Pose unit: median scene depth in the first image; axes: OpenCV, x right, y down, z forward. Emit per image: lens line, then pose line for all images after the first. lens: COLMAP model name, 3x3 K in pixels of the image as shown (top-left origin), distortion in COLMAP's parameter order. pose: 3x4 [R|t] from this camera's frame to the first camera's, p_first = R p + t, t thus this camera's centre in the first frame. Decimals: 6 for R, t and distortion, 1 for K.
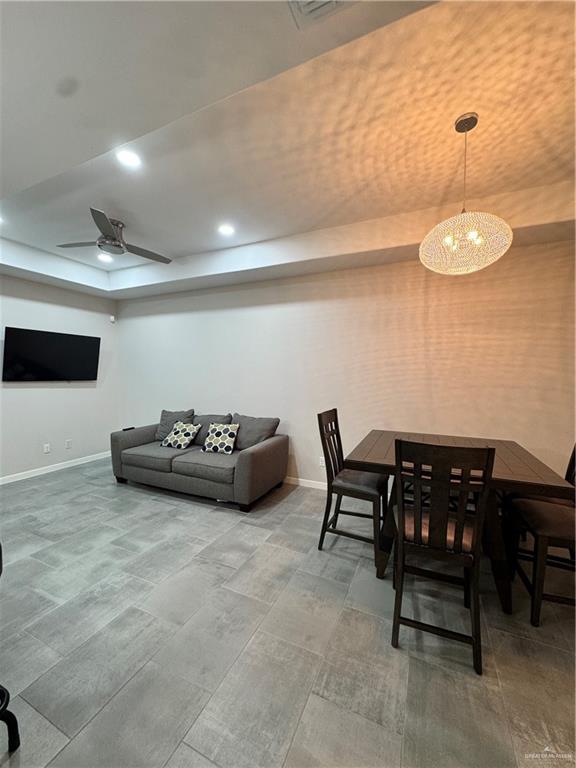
lens RADIAL K [[308.2, 0, 288.0], [0, 308.2, 384.0], [0, 0, 1]] dist [-0.003403, -0.000005]
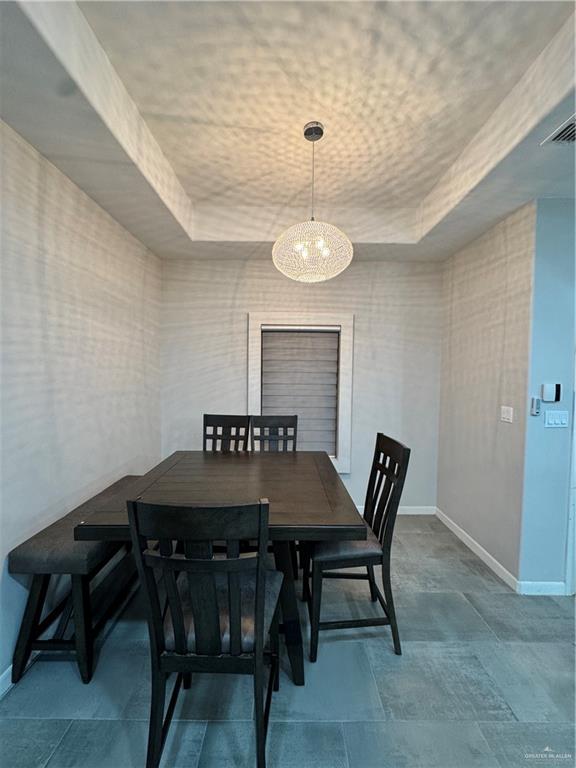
lens RADIAL K [[308.2, 0, 288.0], [0, 308.2, 384.0], [0, 0, 1]] dist [-0.003403, -0.000005]
pose [[-0.417215, -0.046701, 0.907607, -0.197133], [0.028671, 0.997505, 0.064506, -0.054055], [-0.908355, 0.052935, -0.414835, 0.896103]]
